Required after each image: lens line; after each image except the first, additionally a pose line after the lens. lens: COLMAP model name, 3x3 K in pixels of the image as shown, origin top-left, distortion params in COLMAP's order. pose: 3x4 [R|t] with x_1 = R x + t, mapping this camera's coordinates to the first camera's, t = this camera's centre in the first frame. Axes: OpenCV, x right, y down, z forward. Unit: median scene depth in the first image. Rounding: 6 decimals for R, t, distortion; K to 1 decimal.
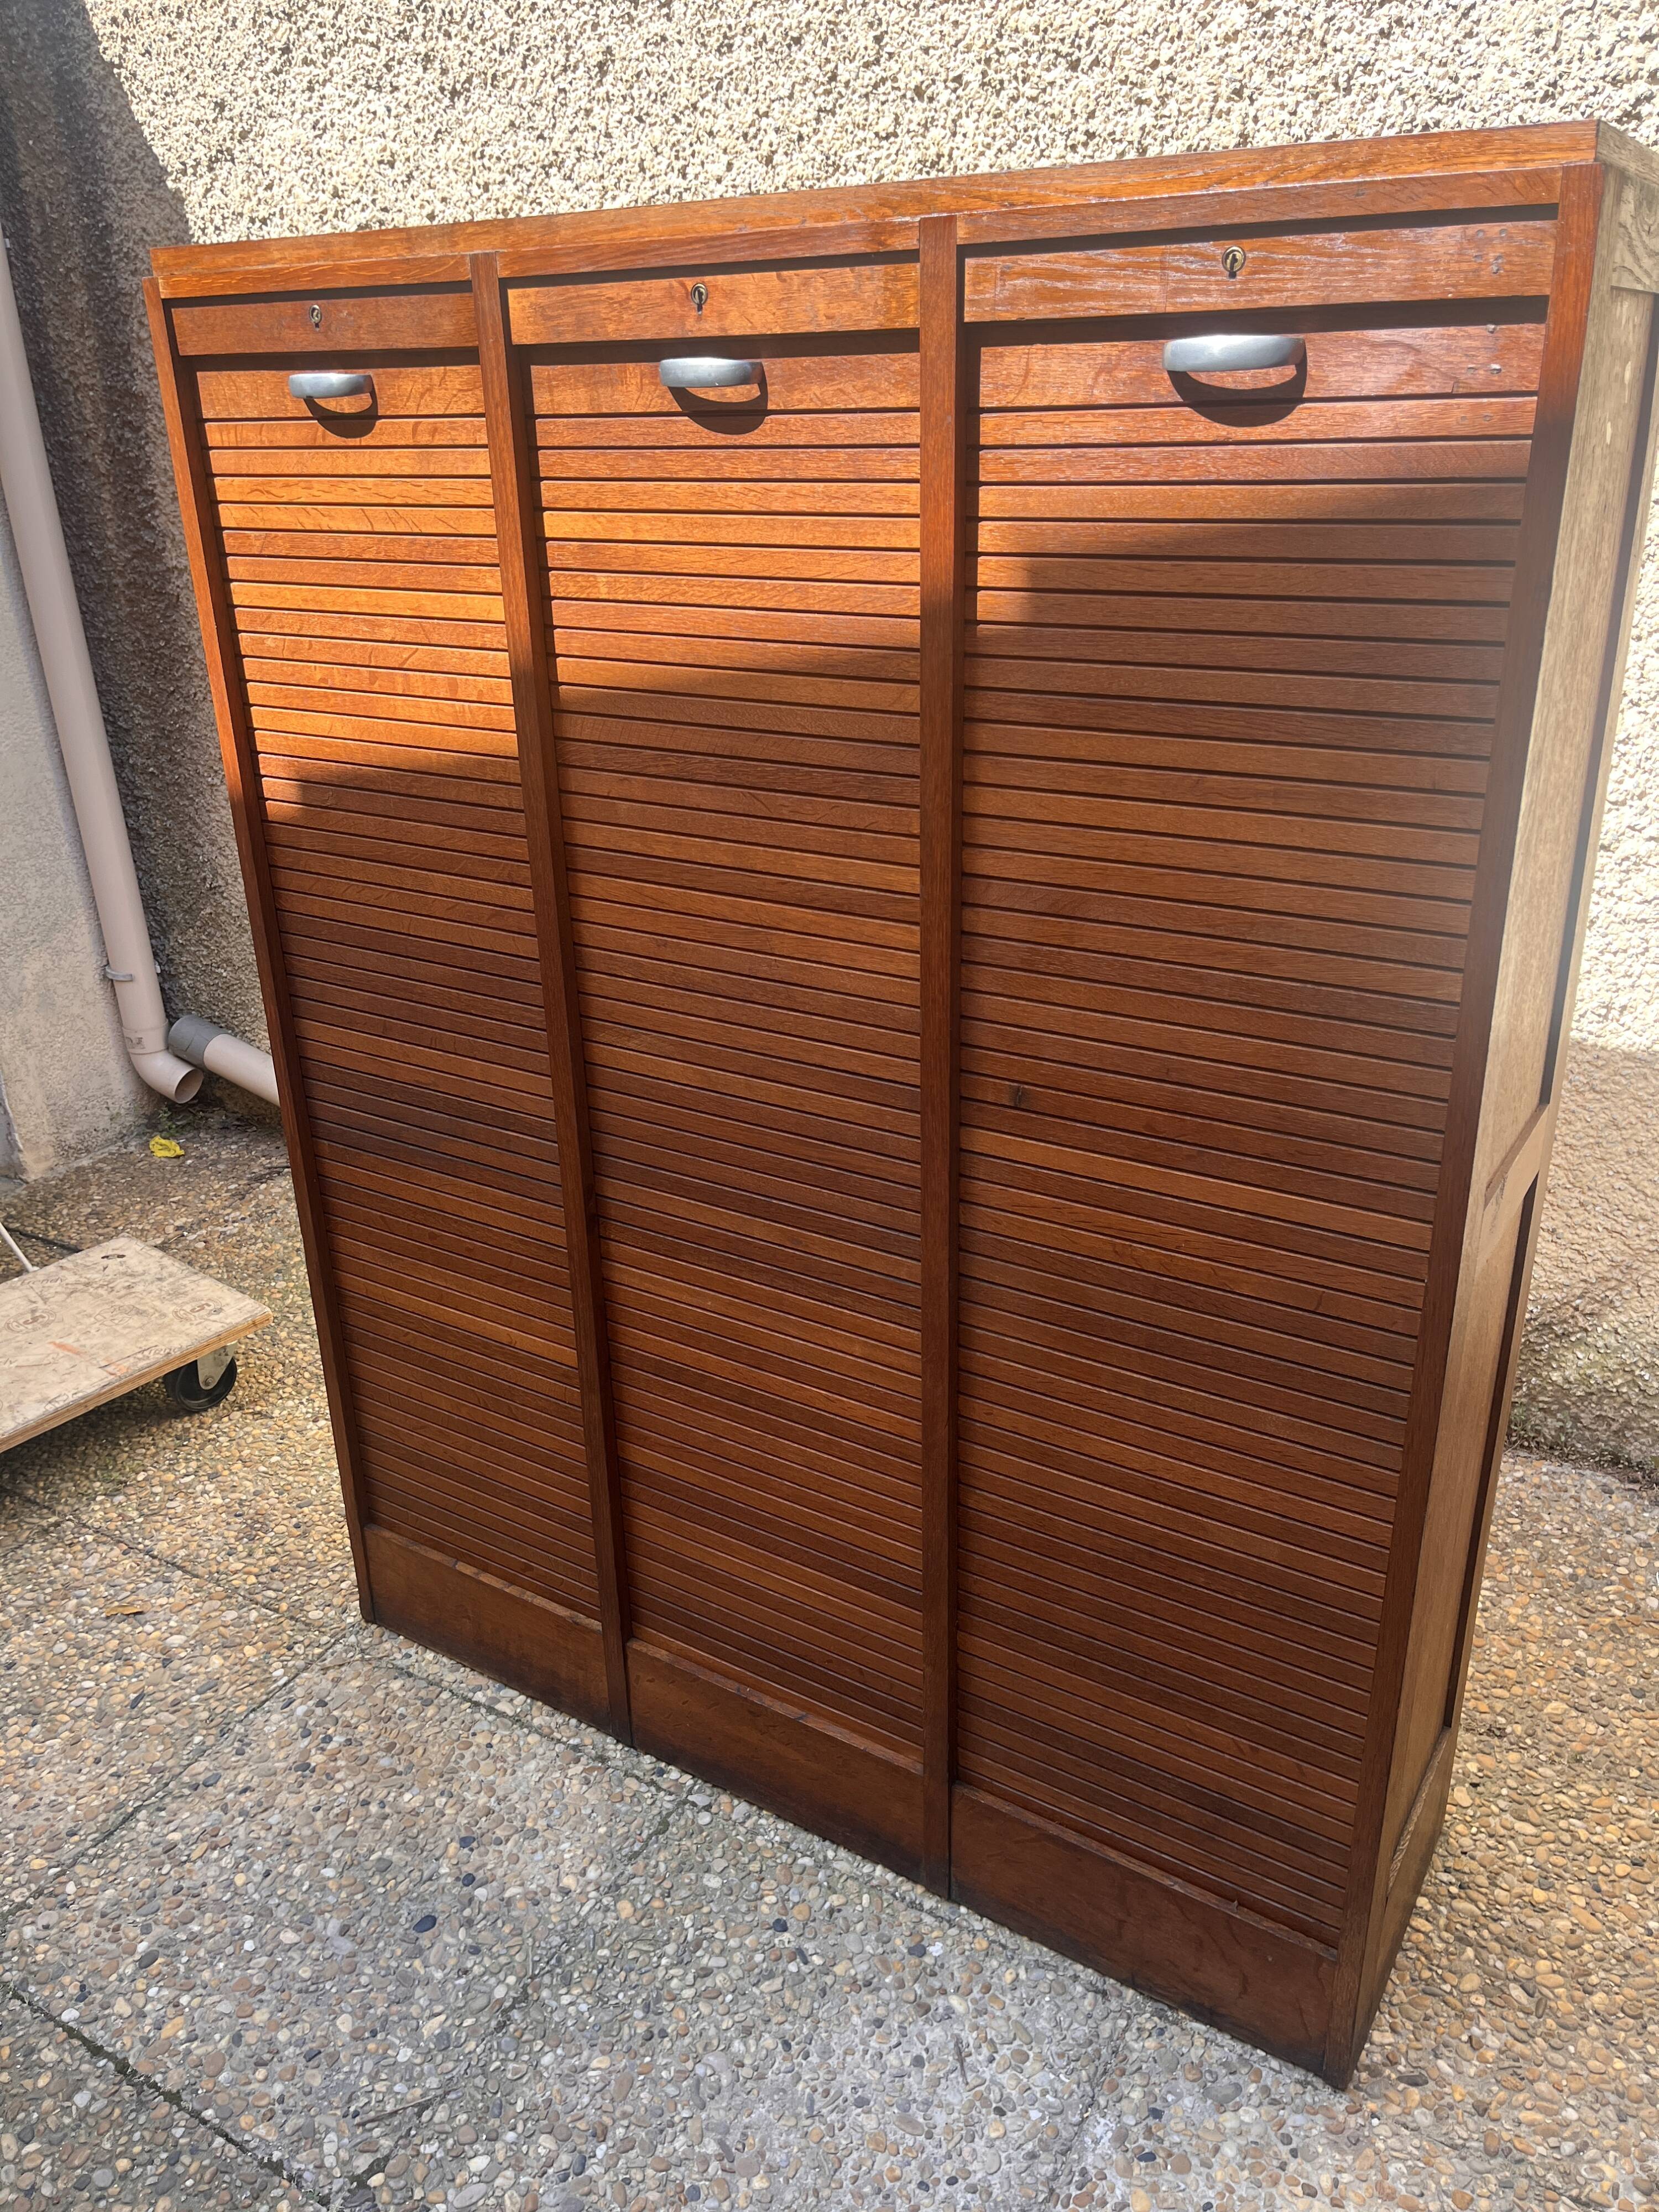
lens RADIAL K [[1682.6, 0, 818.9], [0, 1682.6, 1084.8], [0, 0, 1]] dist [0.091374, -0.142840]
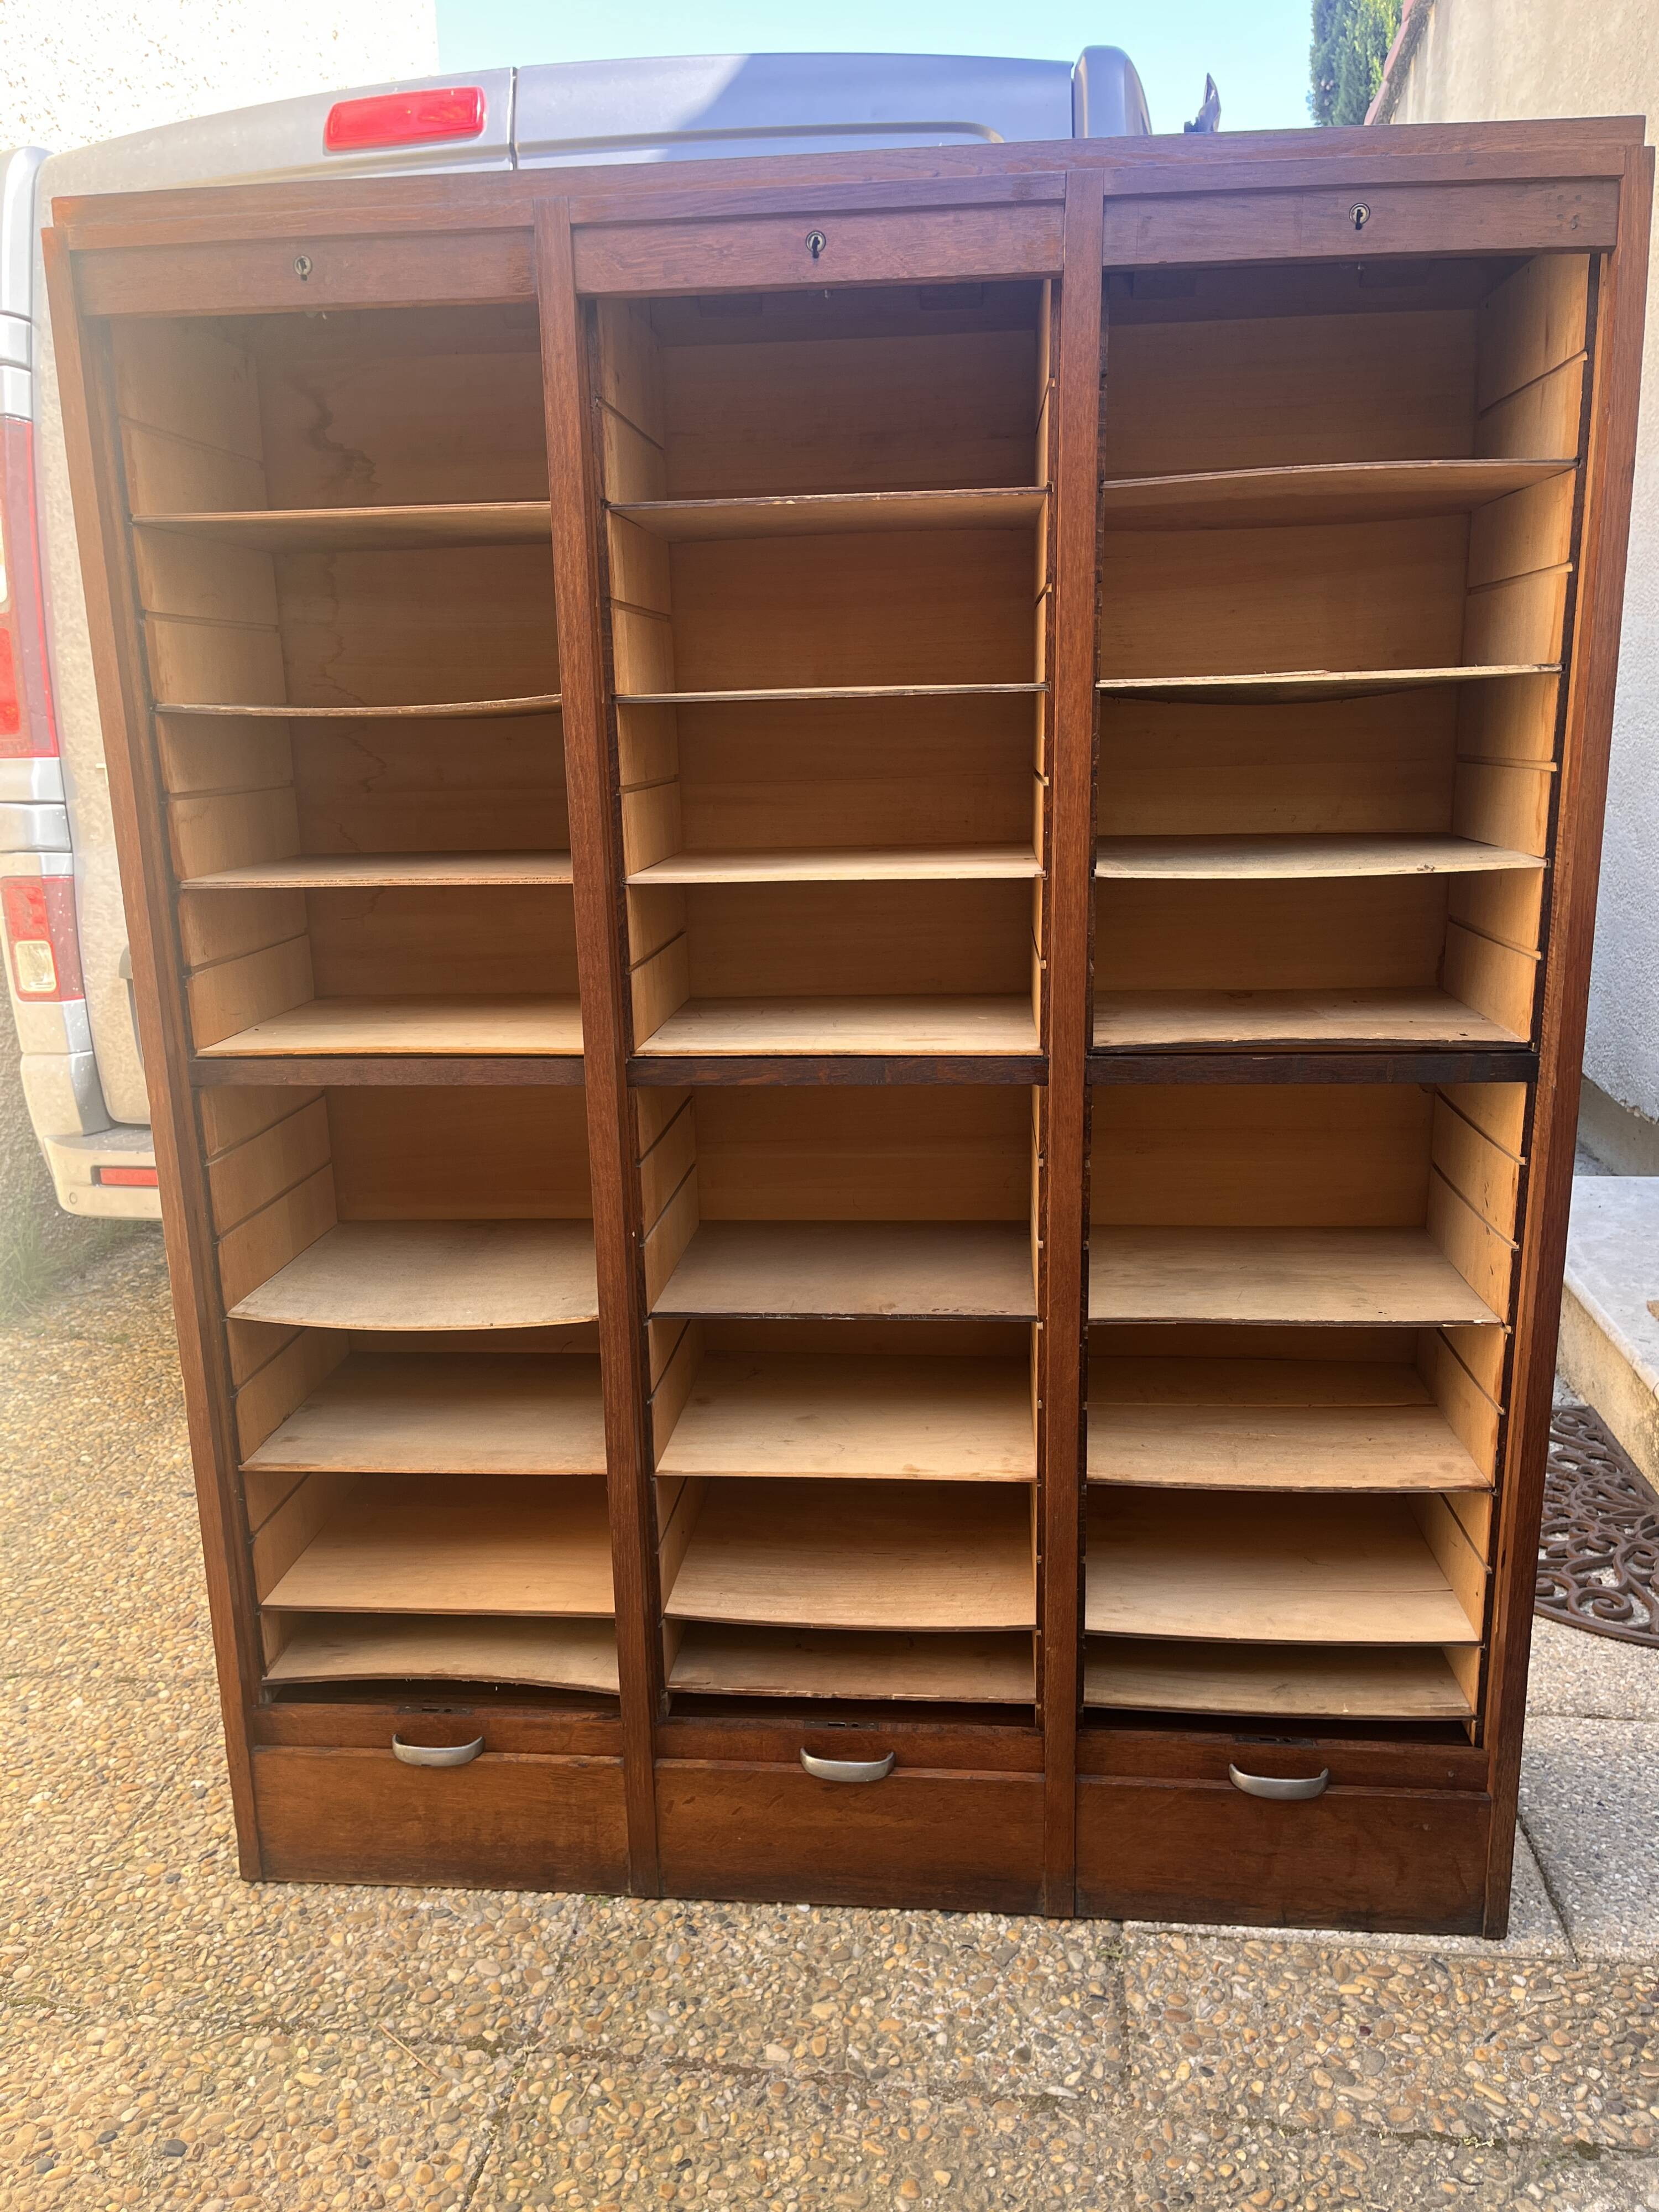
lens RADIAL K [[1682.6, 0, 820.0], [0, 1682.6, 1127.5], [0, 0, 1]] dist [0.091374, -0.142840]
pose [[0.892293, -0.102936, 0.439565, -0.491787], [0.173005, 0.977295, -0.122330, 0.161065], [-0.416993, 0.185201, 0.889841, 0.150309]]
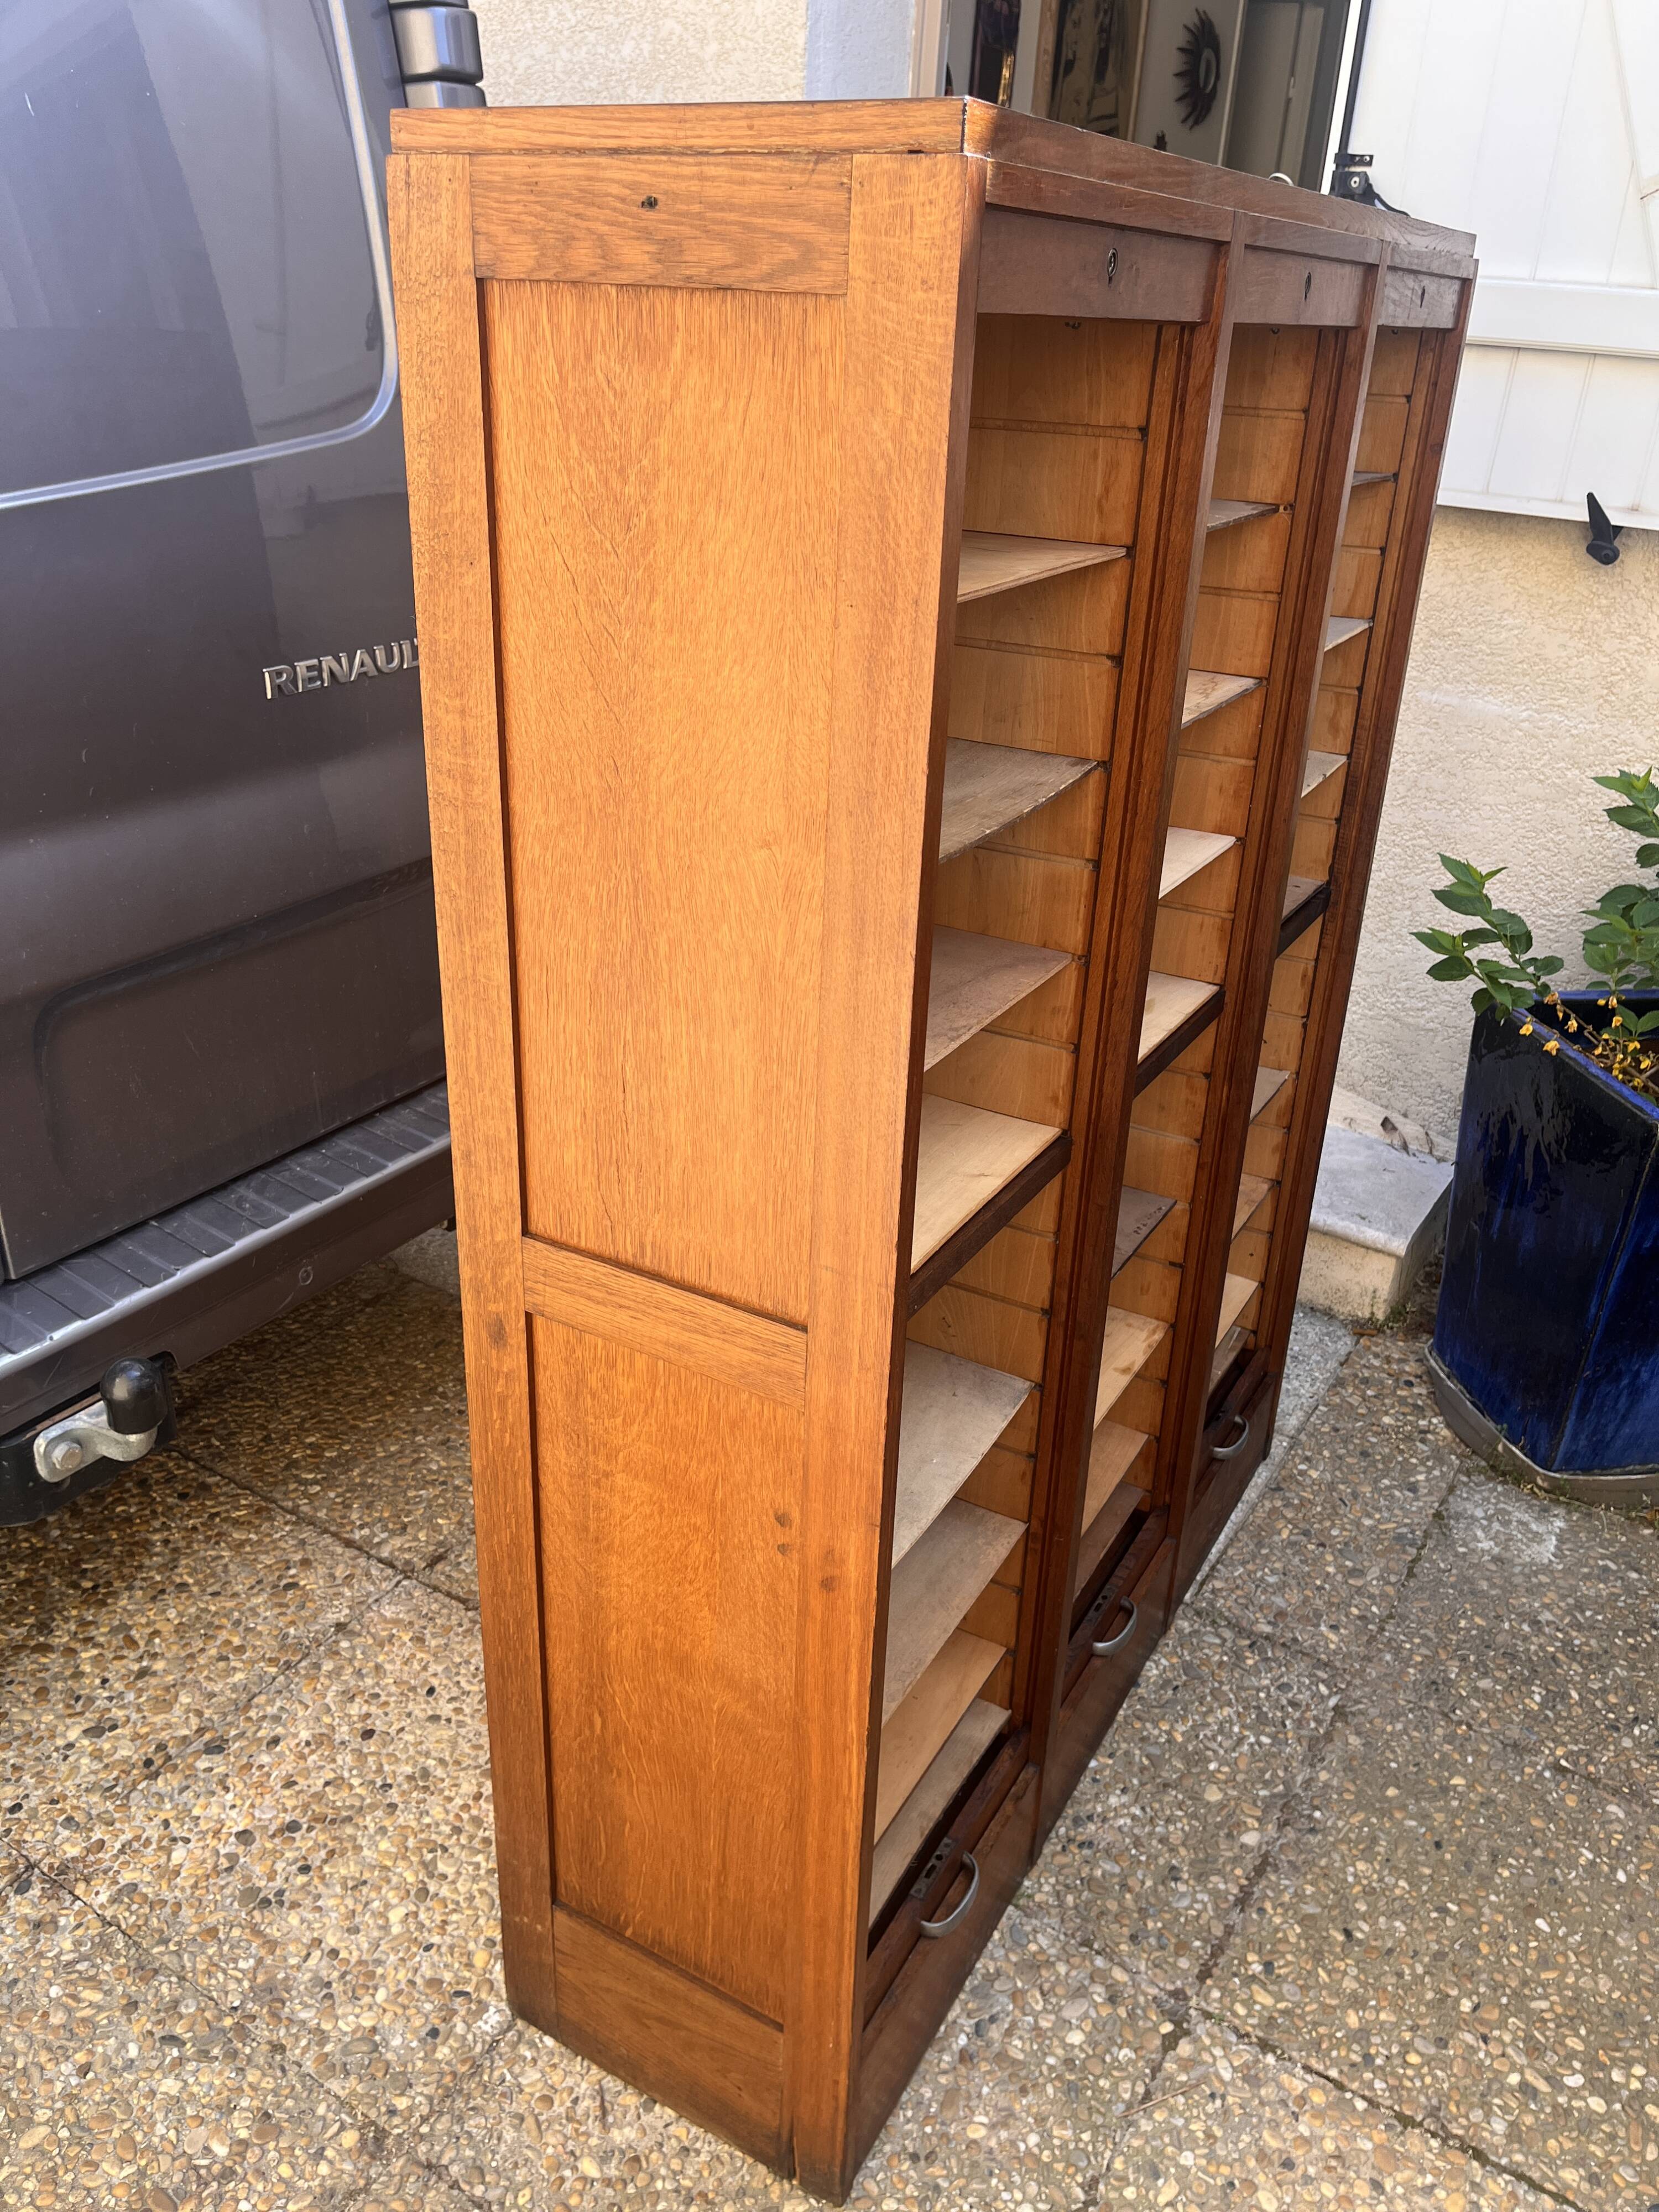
lens RADIAL K [[1682.6, 0, 853.8], [0, 1682.6, 1101.1], [0, 0, 1]] dist [0.091374, -0.142840]
pose [[-0.053576, -0.401311, 0.914373, -1.017326], [0.349818, 0.850118, 0.393607, -0.460823], [-0.935284, 0.340952, 0.094840, 1.125145]]
